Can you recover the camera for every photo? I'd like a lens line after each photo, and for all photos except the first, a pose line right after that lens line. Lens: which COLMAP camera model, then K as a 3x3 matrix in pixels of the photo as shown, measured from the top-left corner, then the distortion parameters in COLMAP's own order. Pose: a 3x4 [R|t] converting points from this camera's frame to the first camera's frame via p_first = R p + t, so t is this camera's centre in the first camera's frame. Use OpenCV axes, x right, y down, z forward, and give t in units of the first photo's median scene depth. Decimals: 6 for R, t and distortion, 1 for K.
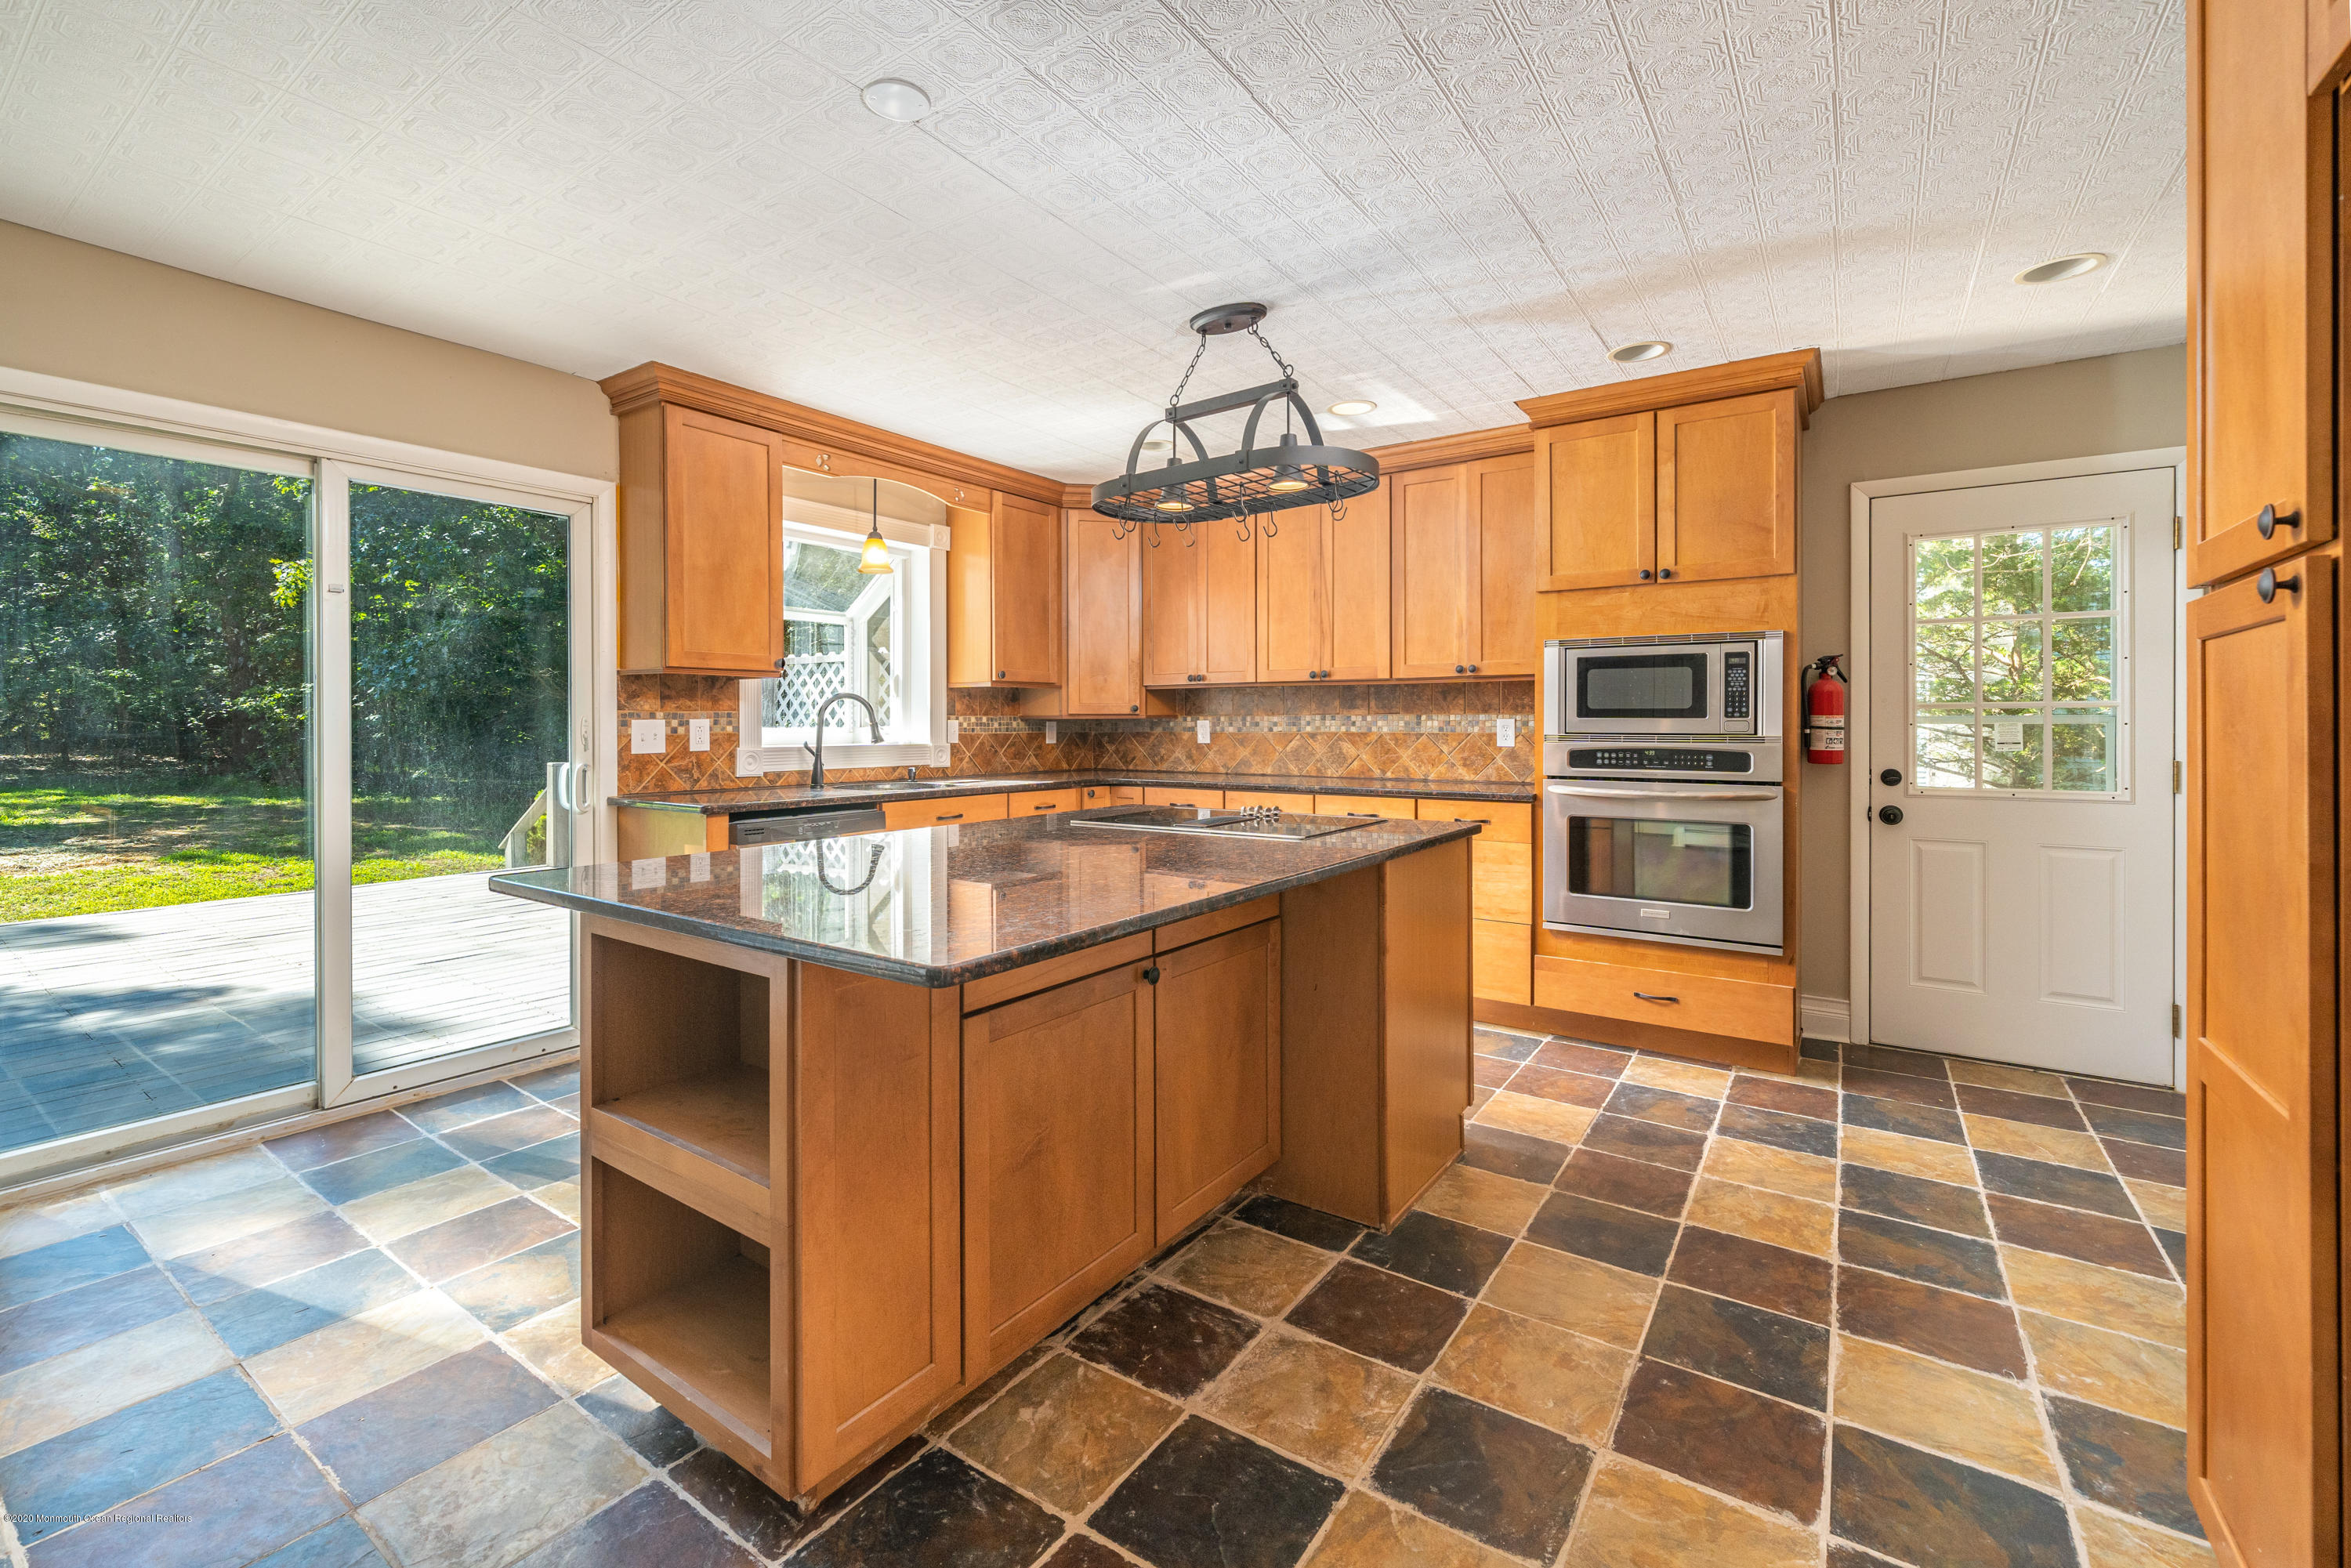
lens RADIAL K [[994.3, 0, 1169.2], [0, 994.3, 726.4], [0, 0, 1]] dist [0.000290, 0.000022]
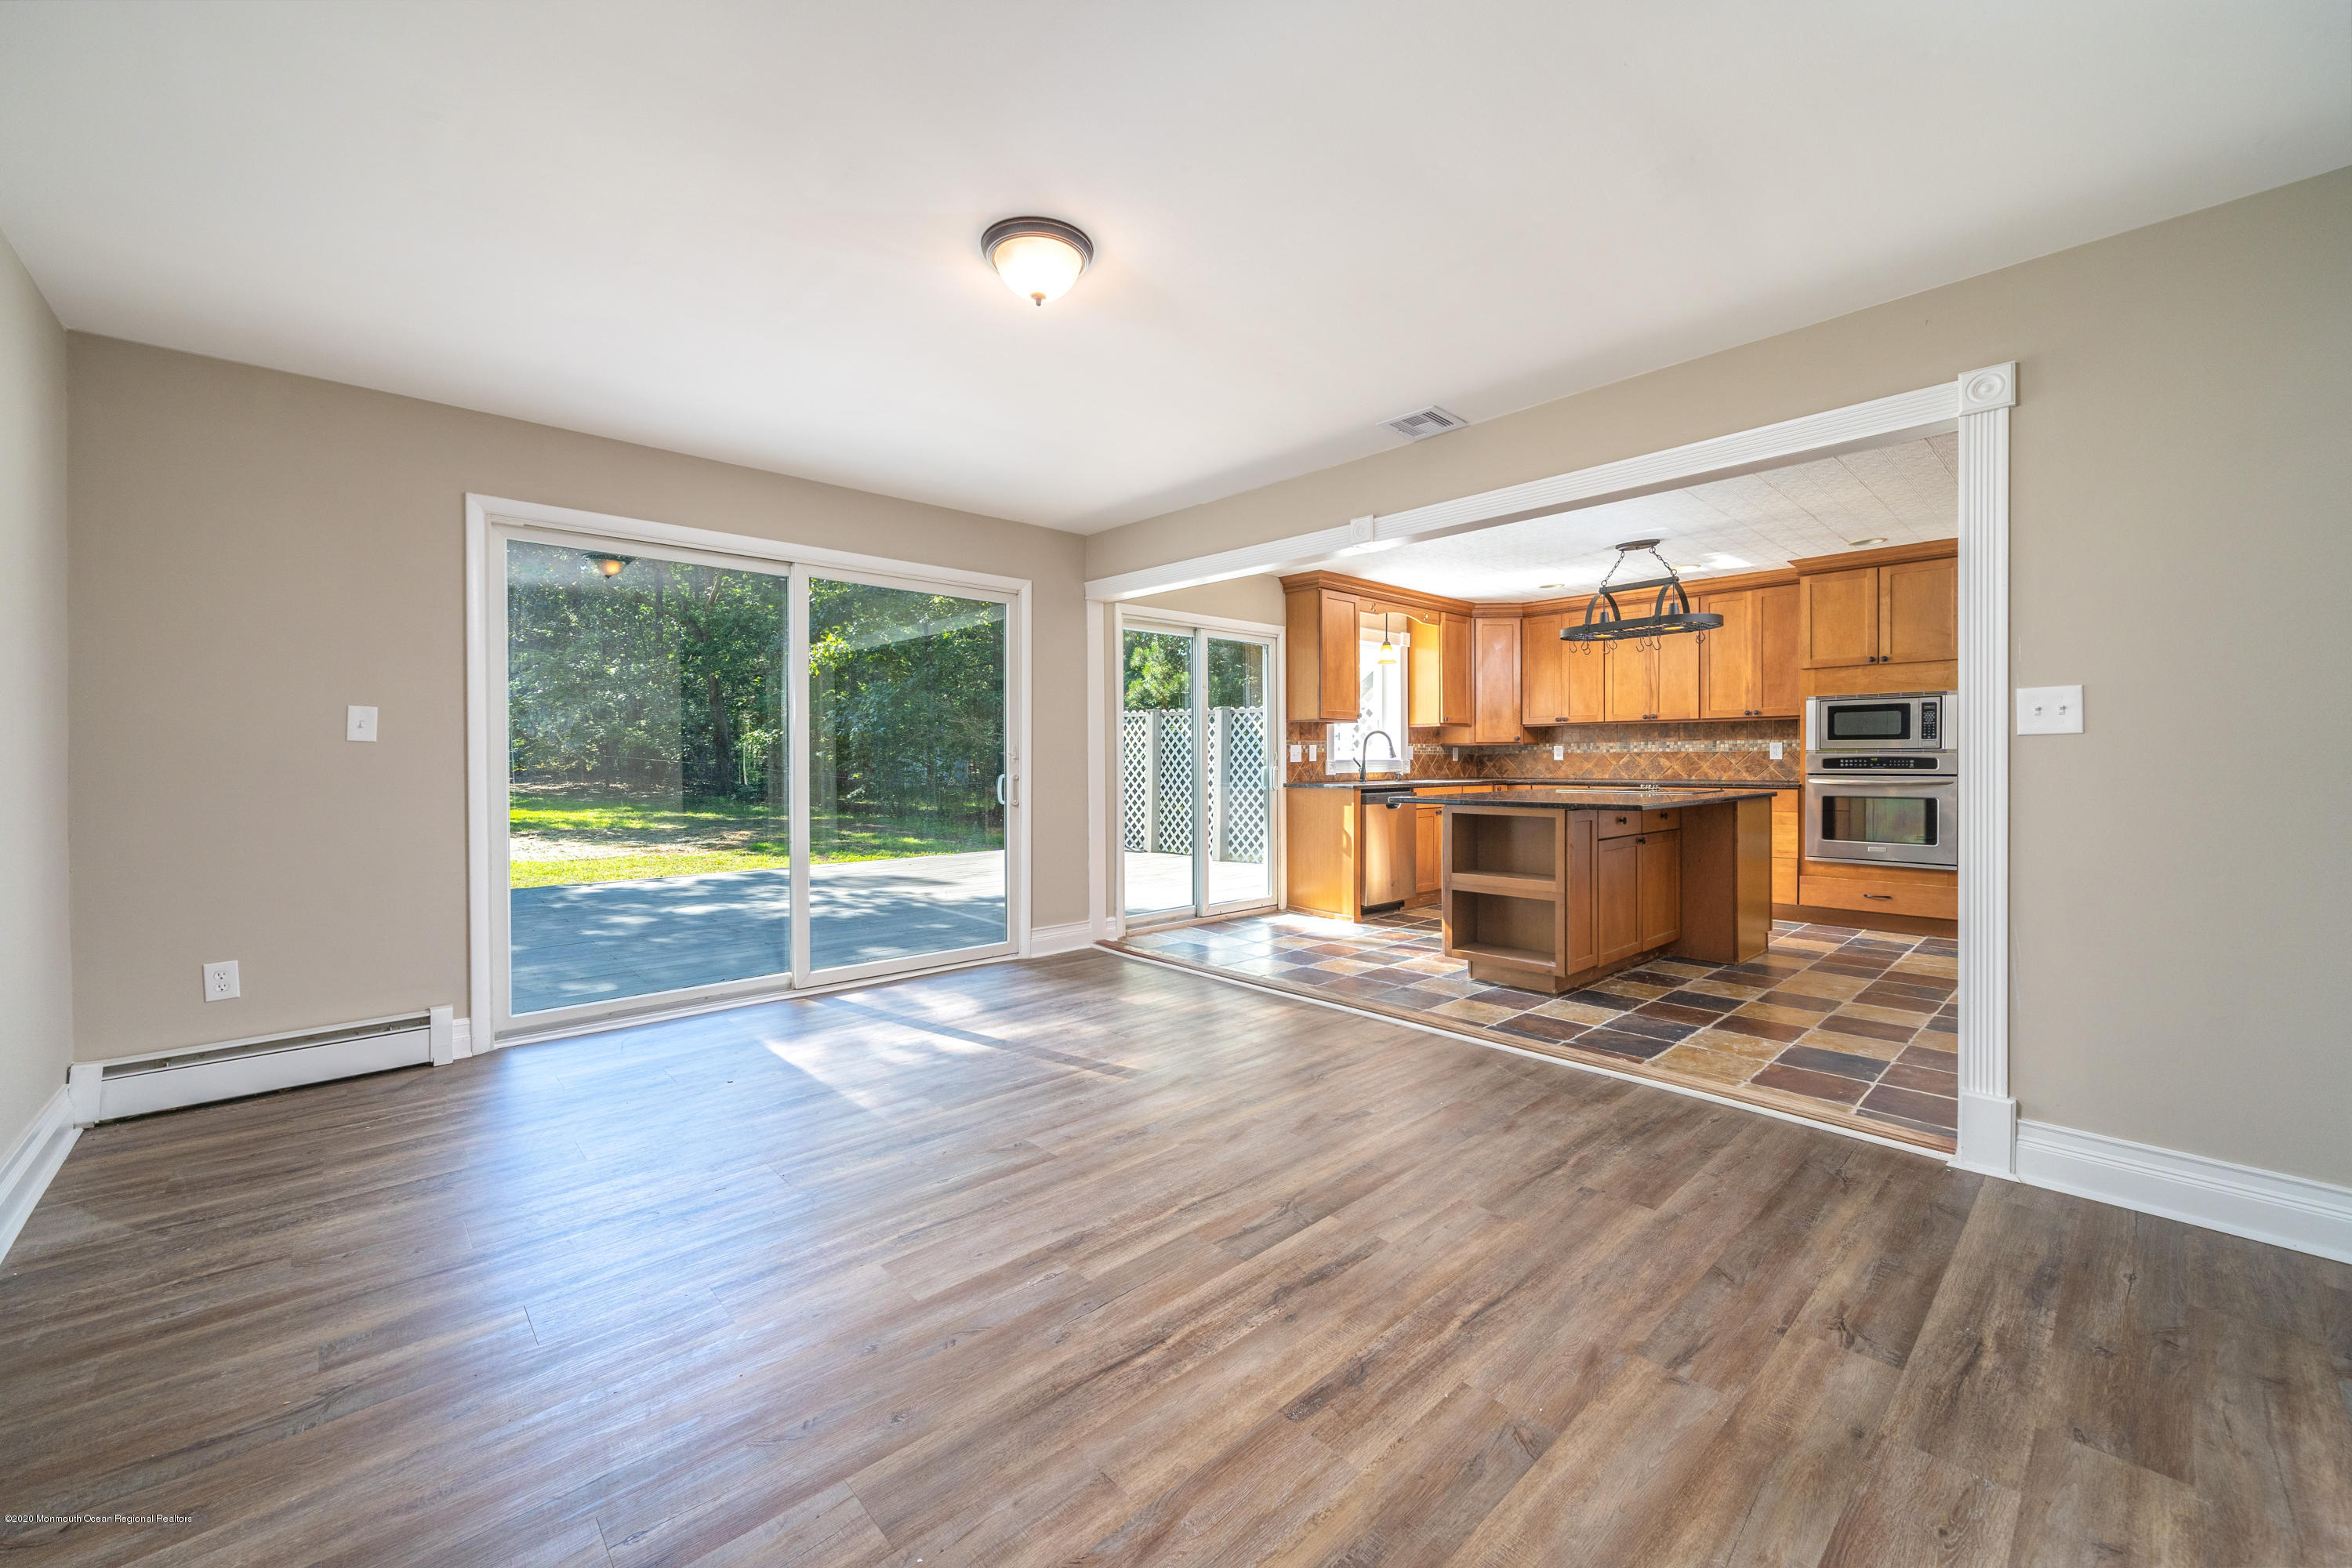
lens RADIAL K [[926.3, 0, 1164.7], [0, 926.3, 768.2], [0, 0, 1]] dist [0.000201, -0.000086]
pose [[0.976894, -0.001690, -0.213716, -0.348720], [0.003131, 0.999975, 0.006403, 0.024011], [0.213699, -0.006925, 0.976875, -0.771403]]
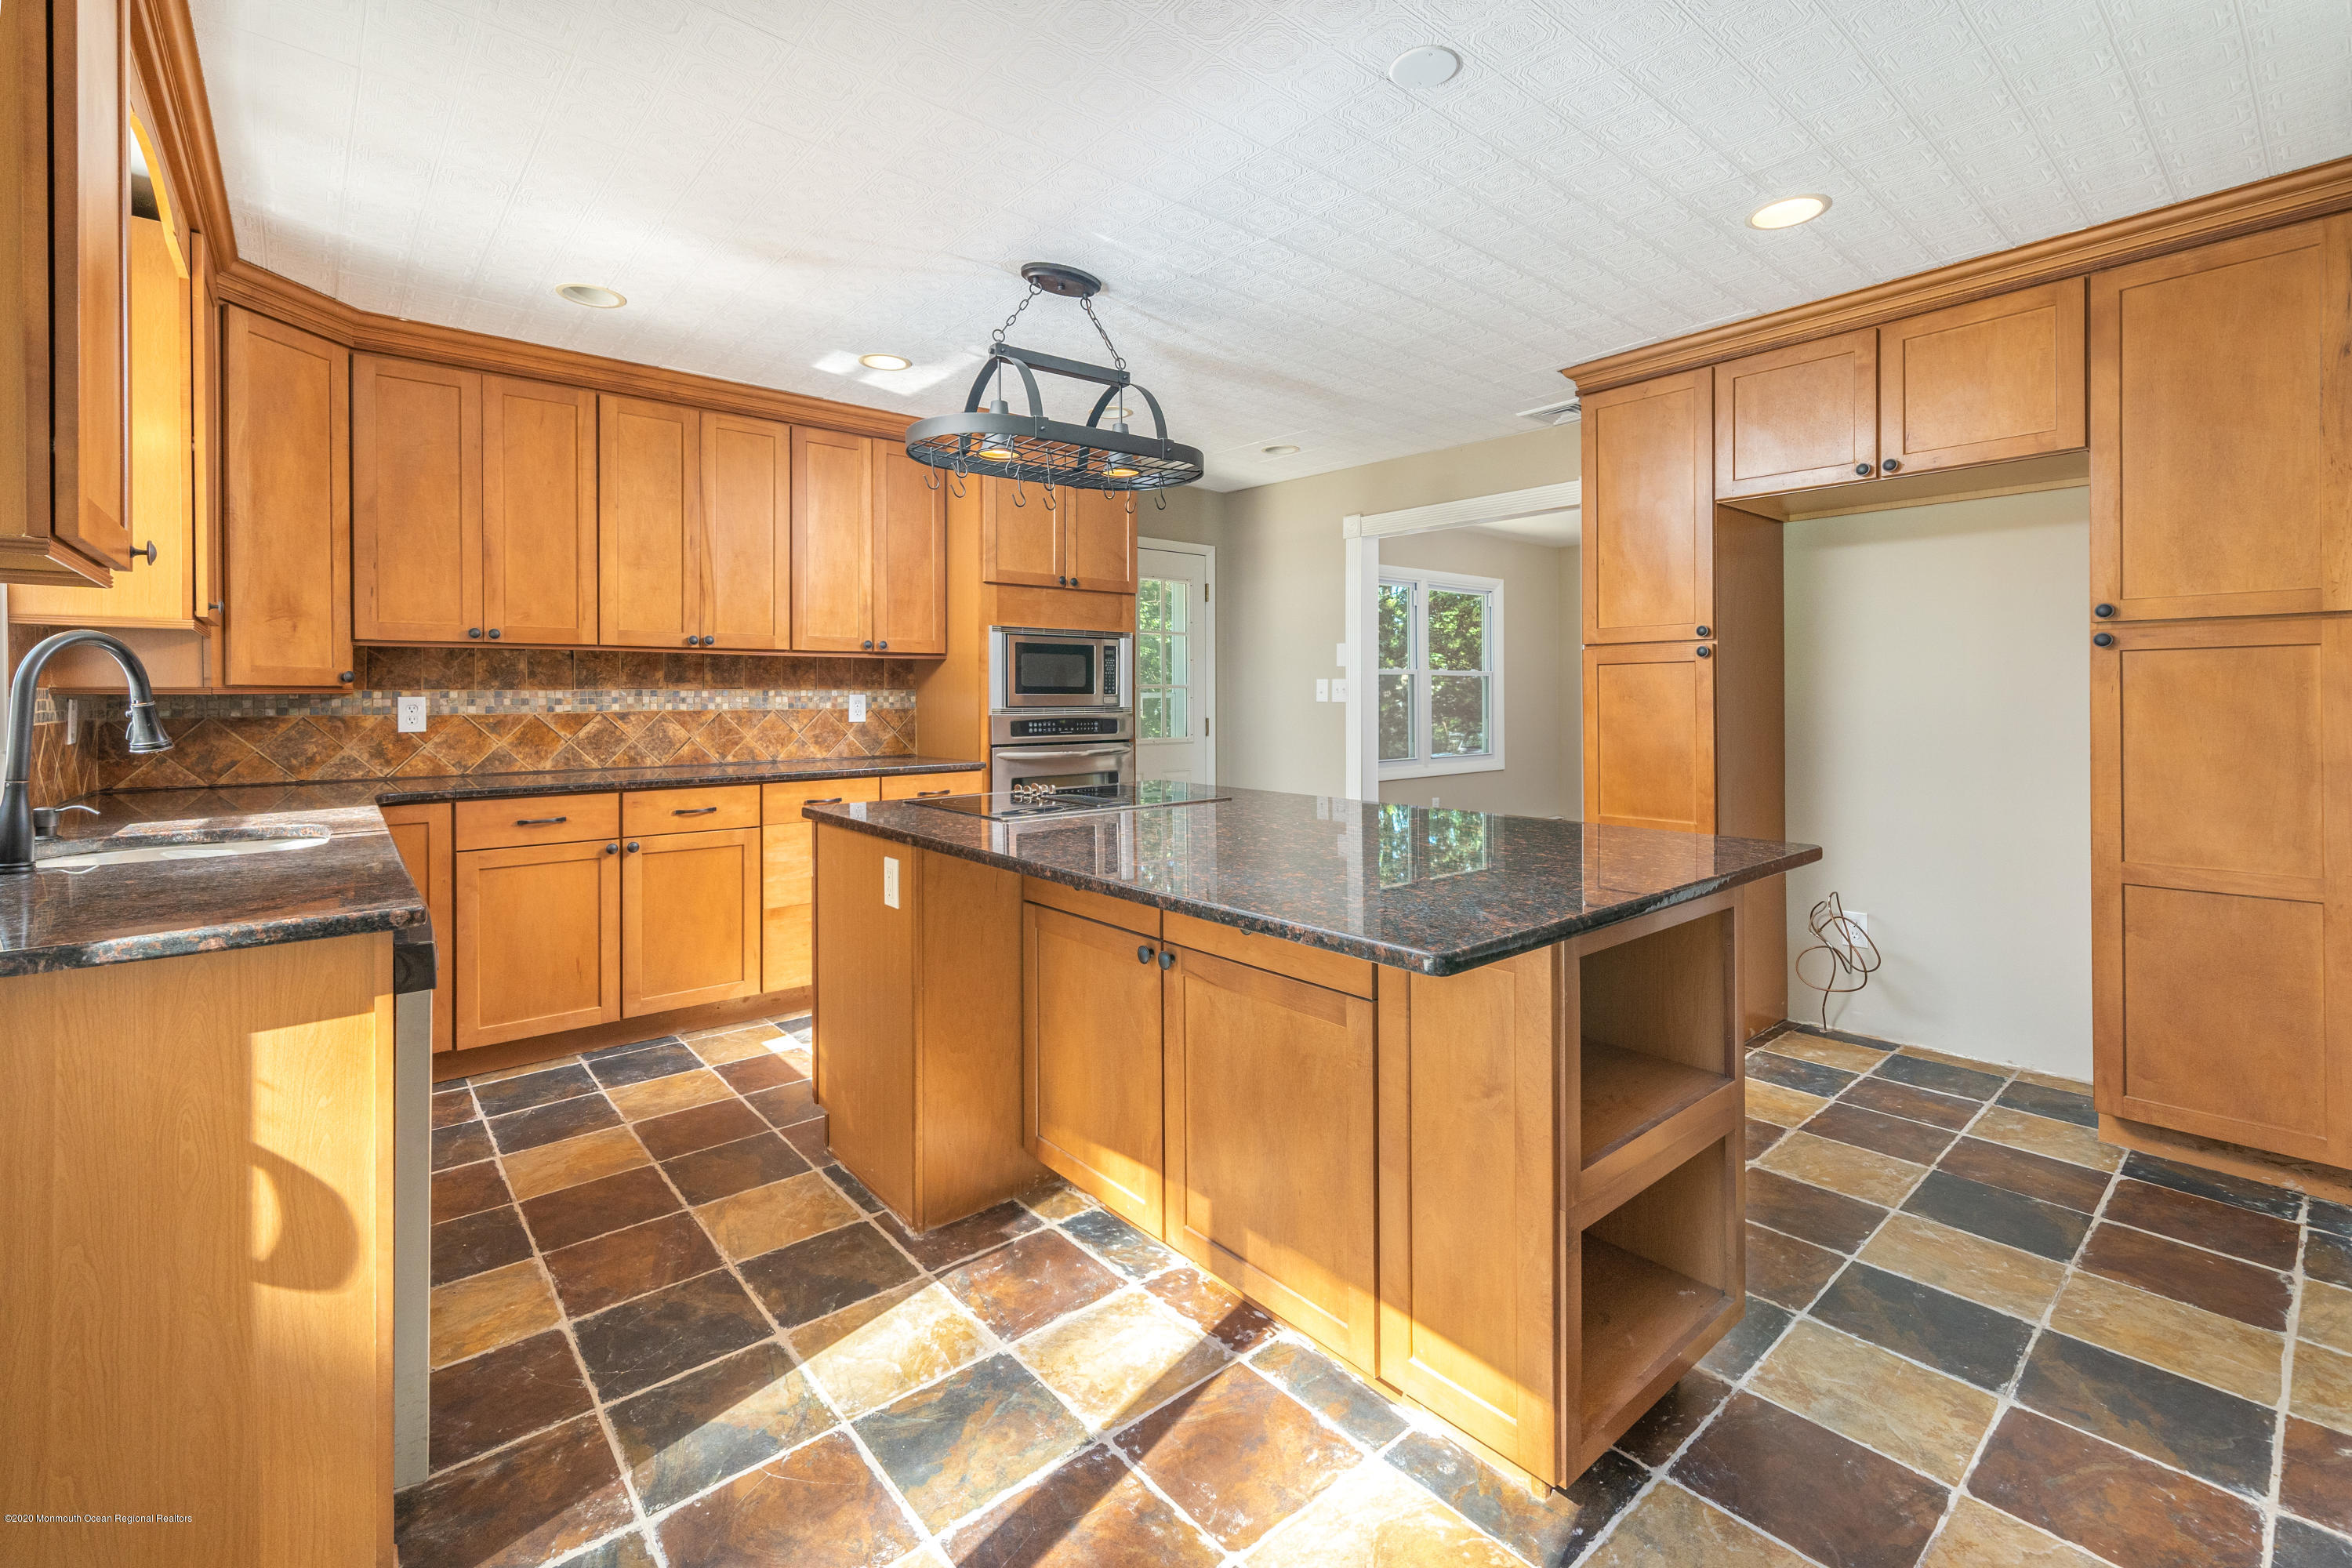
lens RADIAL K [[1007.3, 0, 1161.7], [0, 1007.3, 697.1], [0, 0, 1]] dist [0.000414, -0.000016]
pose [[0.261839, -0.000986, 0.965111, -0.619962], [0.007074, 0.999975, -0.000898, -0.002335], [-0.965086, 0.007062, 0.261839, 0.471566]]
